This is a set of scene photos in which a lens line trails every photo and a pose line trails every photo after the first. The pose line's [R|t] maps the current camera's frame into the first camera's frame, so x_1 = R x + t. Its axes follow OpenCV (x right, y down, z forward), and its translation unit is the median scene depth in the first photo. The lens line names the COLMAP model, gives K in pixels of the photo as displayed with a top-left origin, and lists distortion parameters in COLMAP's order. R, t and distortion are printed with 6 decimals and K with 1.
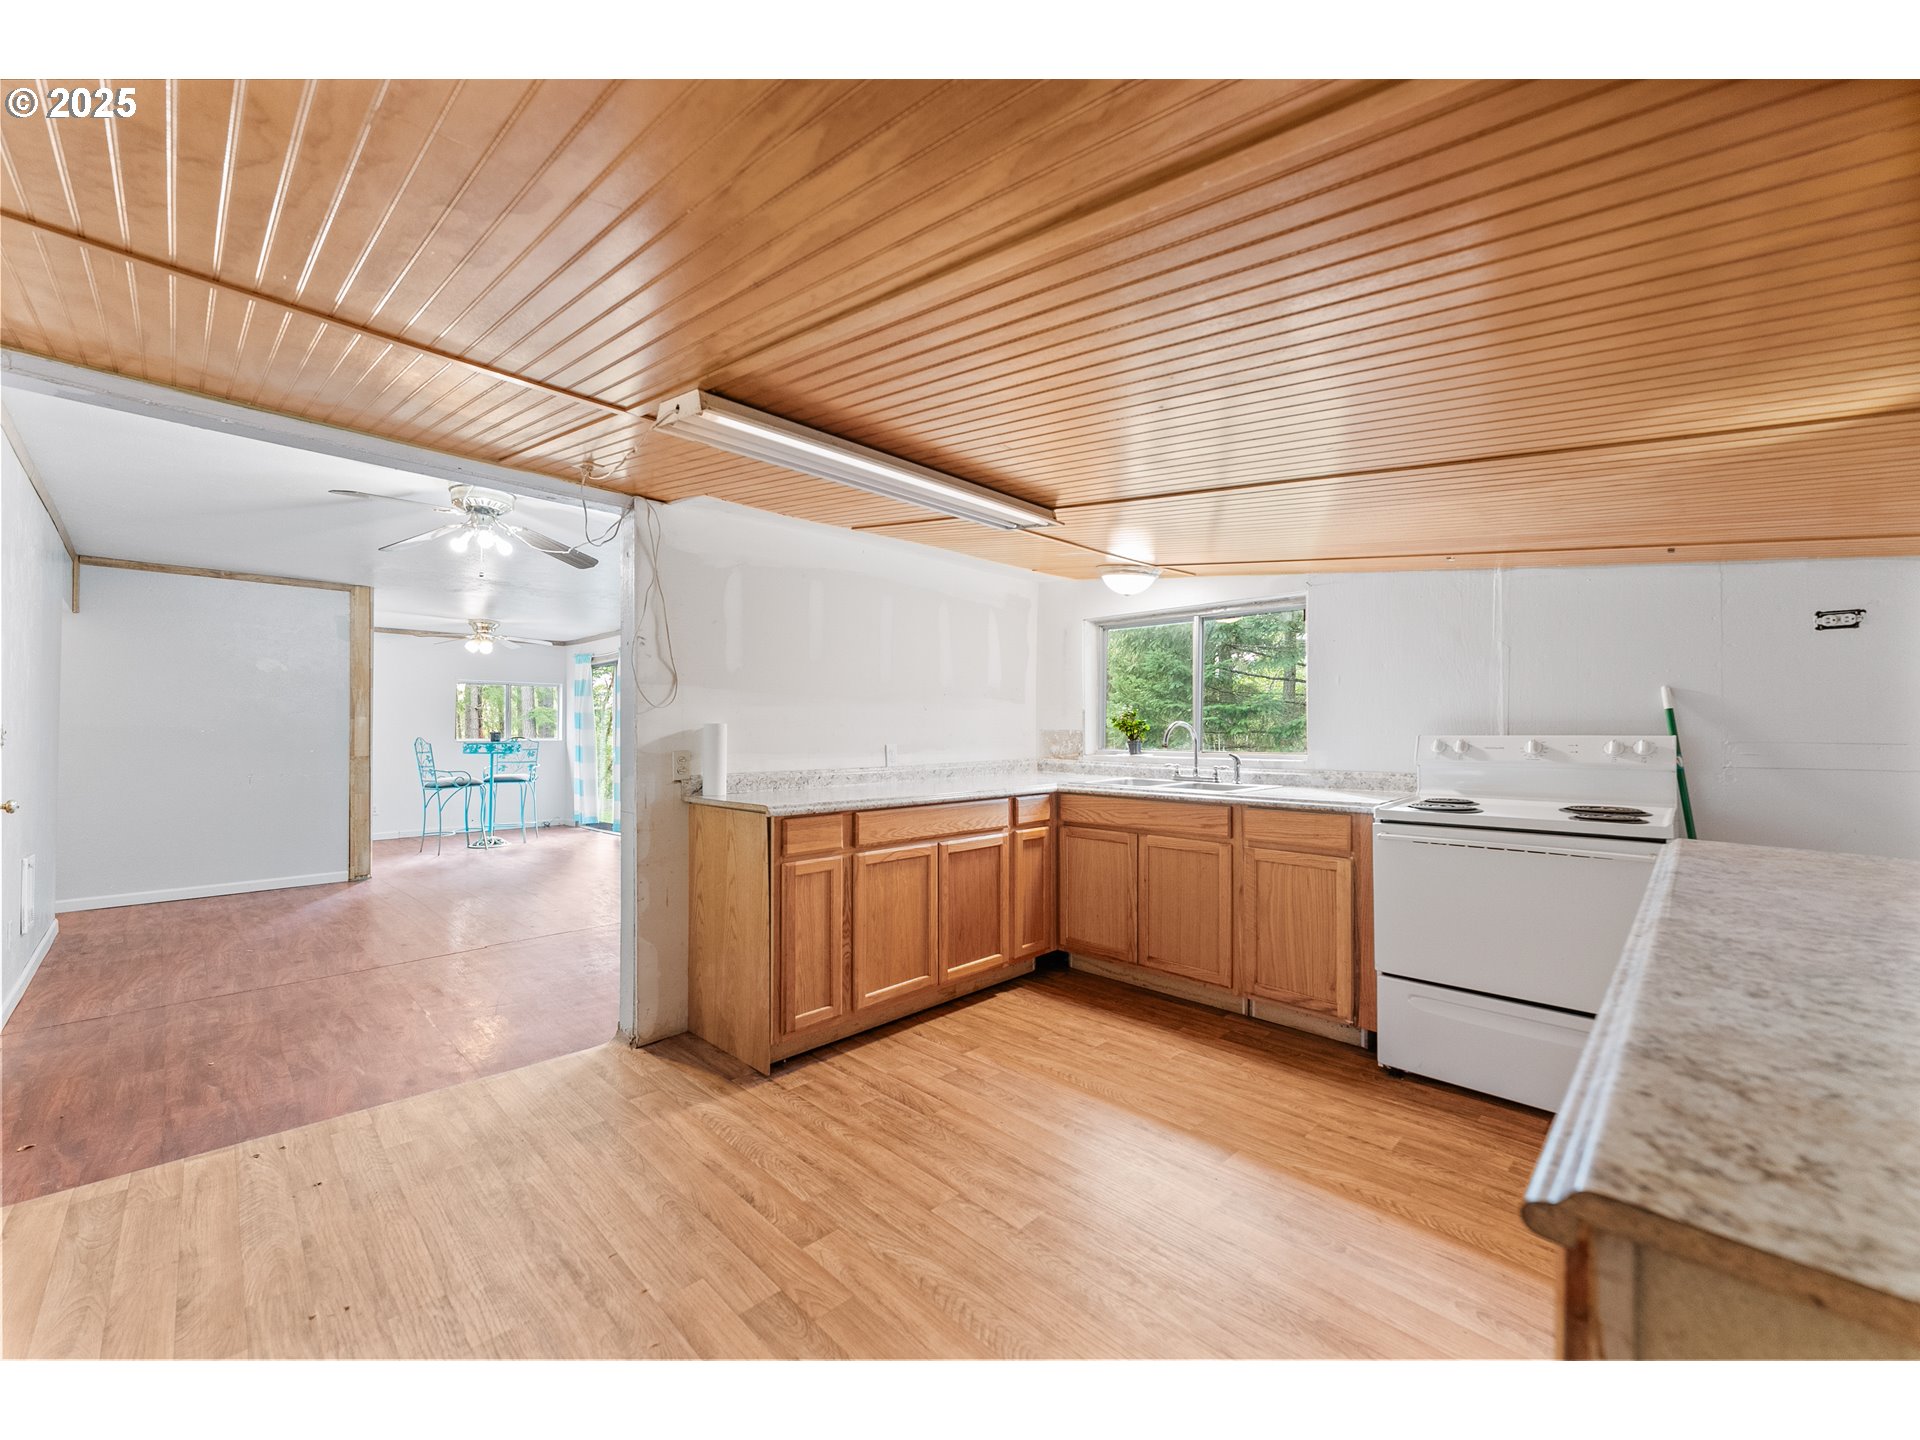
lens RADIAL K [[767.4, 0, 960.0], [0, 767.4, 720.0], [0, 0, 1]] dist [0.000228, -0.000524]
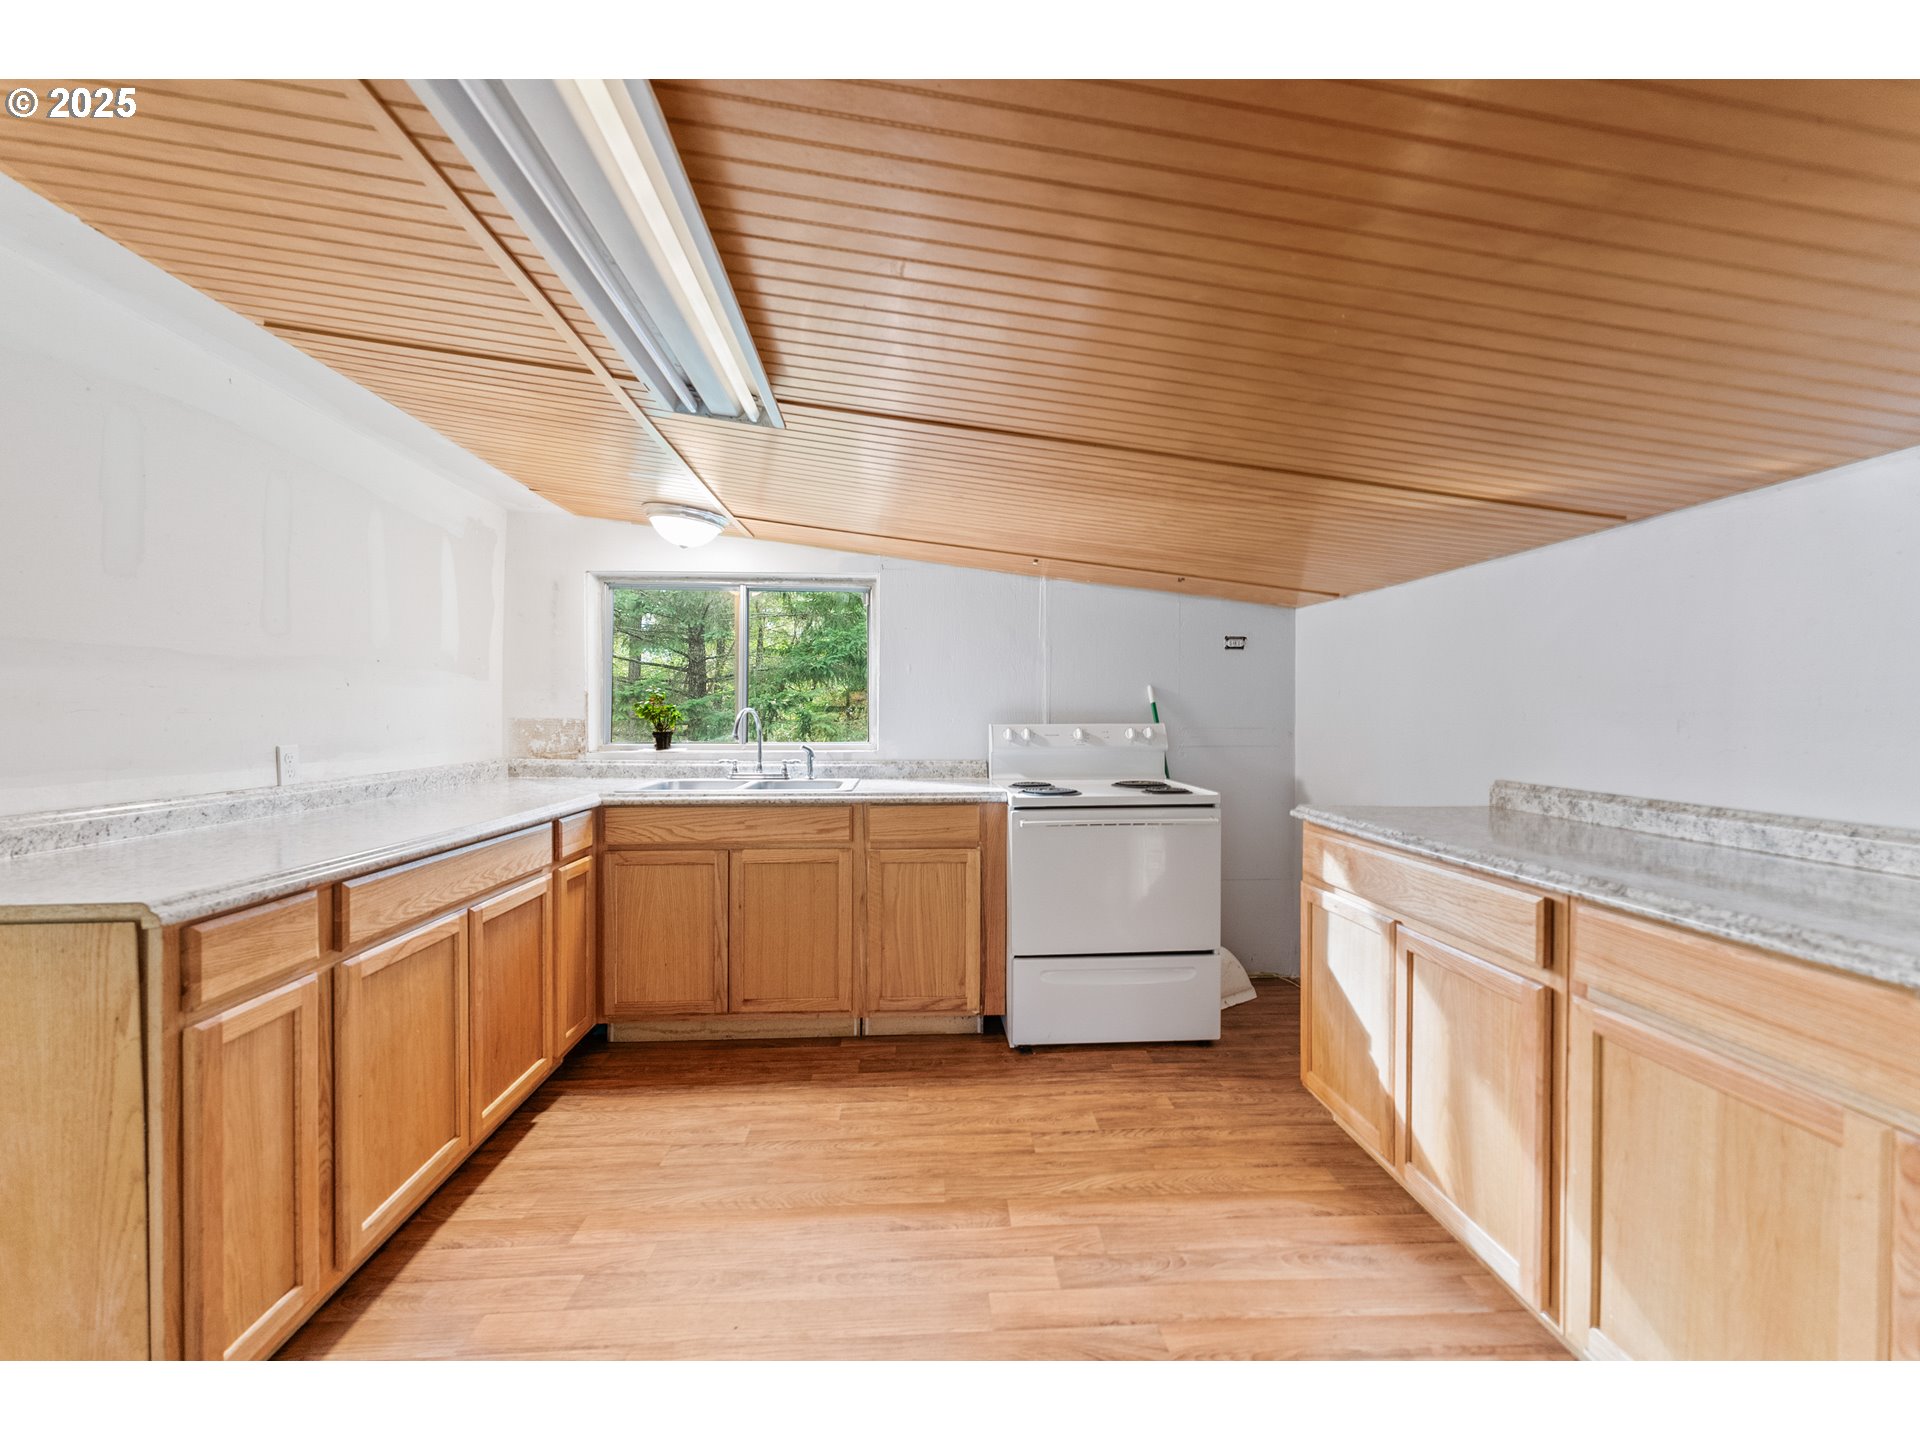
lens RADIAL K [[767.4, 0, 960.0], [0, 767.4, 720.0], [0, 0, 1]] dist [0.000228, -0.000524]
pose [[0.659639, -0.001972, 0.751580, -0.236038], [-0.010407, 0.999877, 0.011758, 0.002239], [-0.751511, -0.015577, 0.659537, 0.338677]]
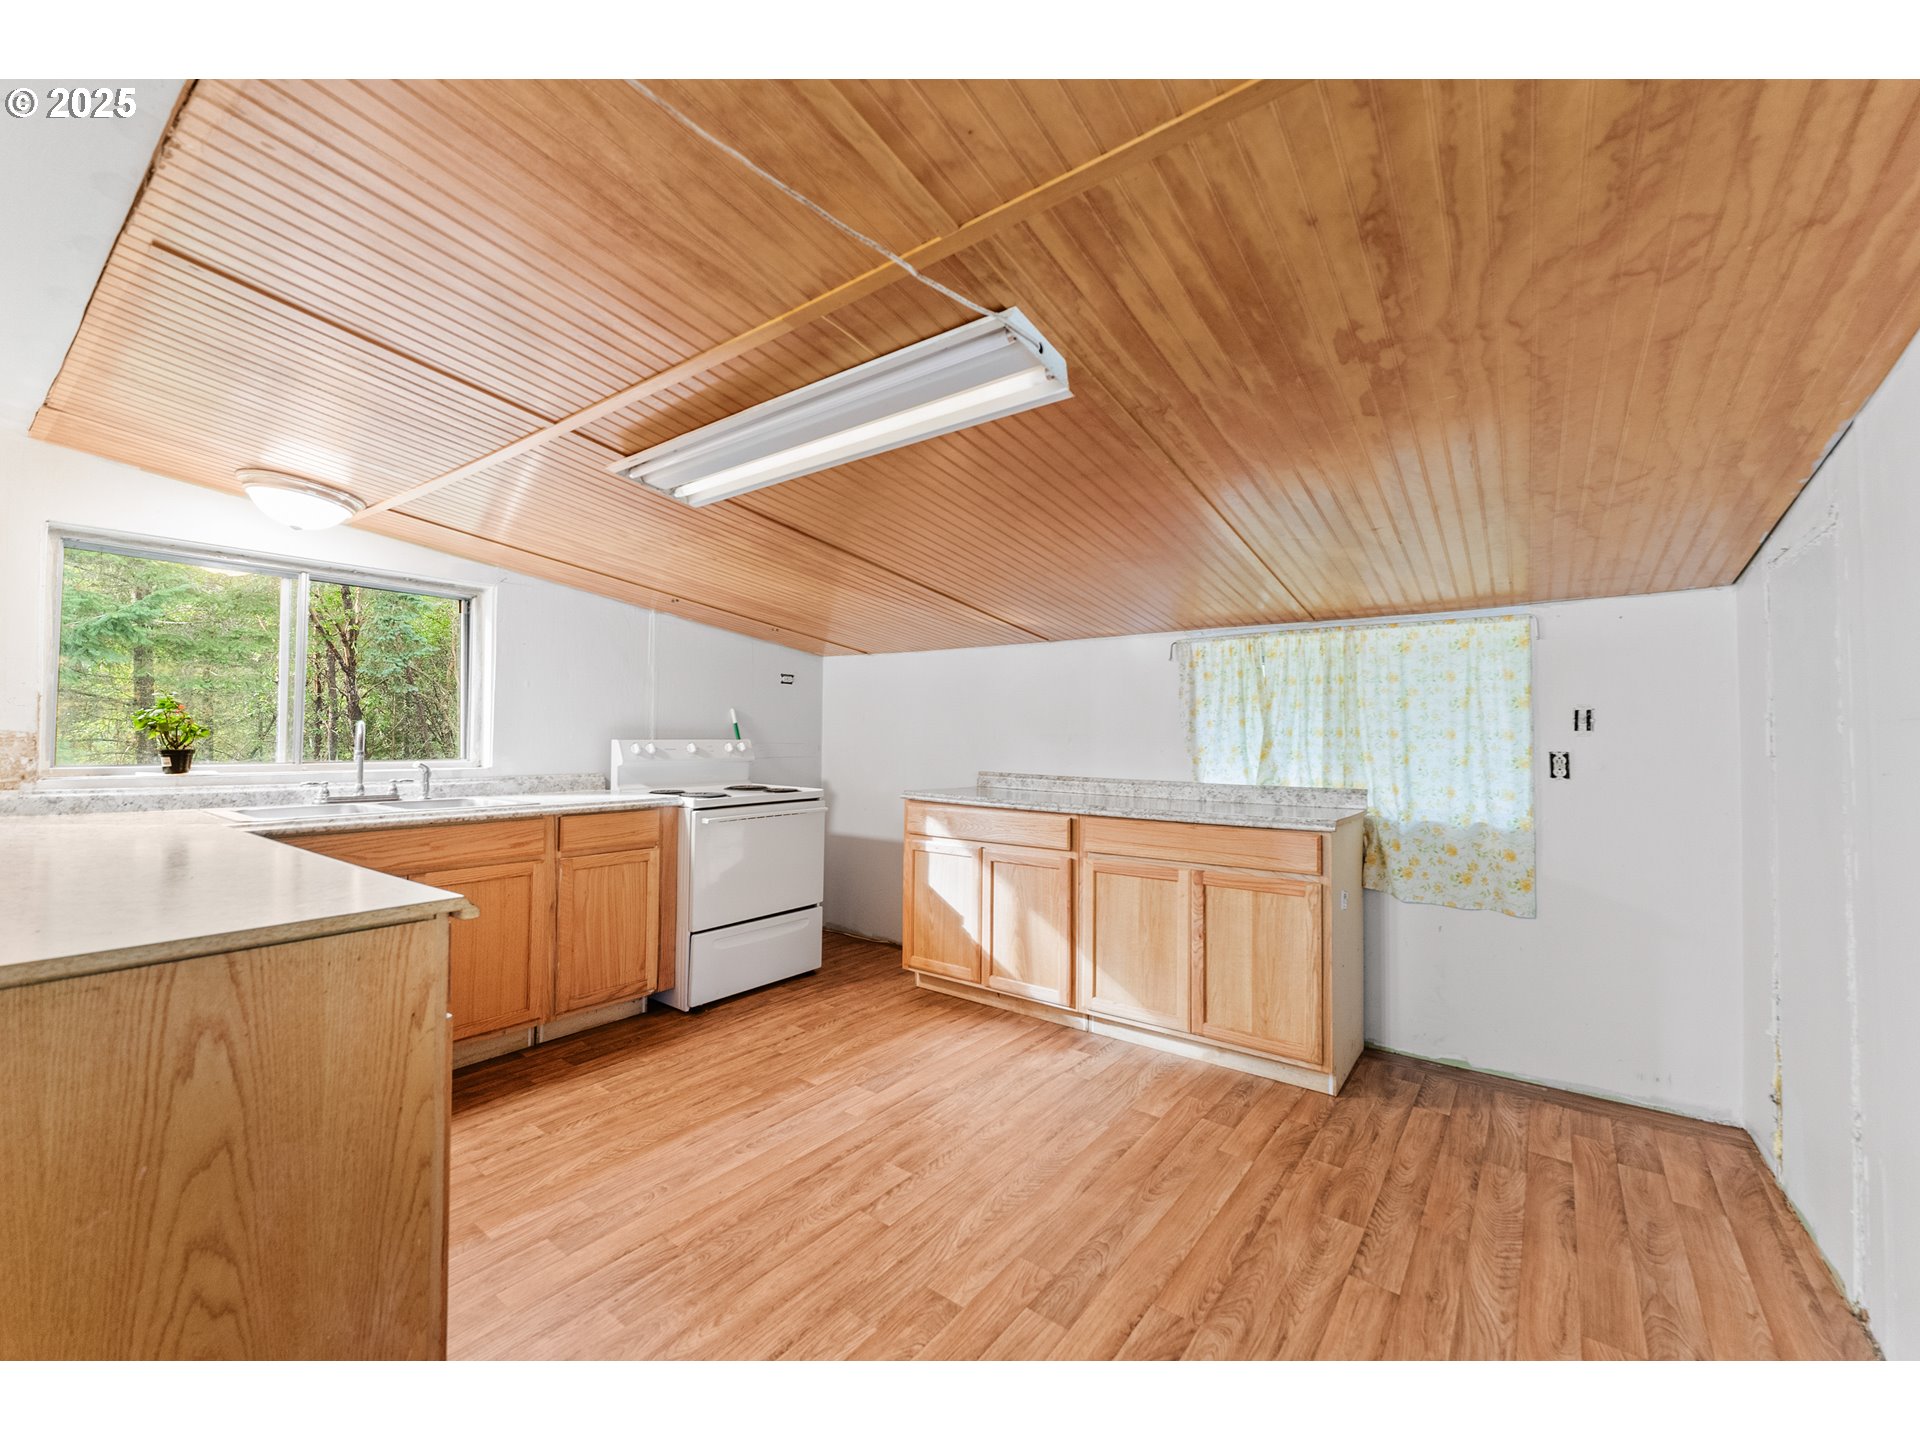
lens RADIAL K [[773.9, 0, 958.8], [0, 773.9, 722.7], [0, 0, 1]] dist [-0.000025, 0.000021]
pose [[-0.141961, 0.019356, 0.989683, -0.654123], [-0.019195, 0.999567, -0.022303, 0.010432], [-0.989686, -0.022163, -0.141528, 0.669307]]
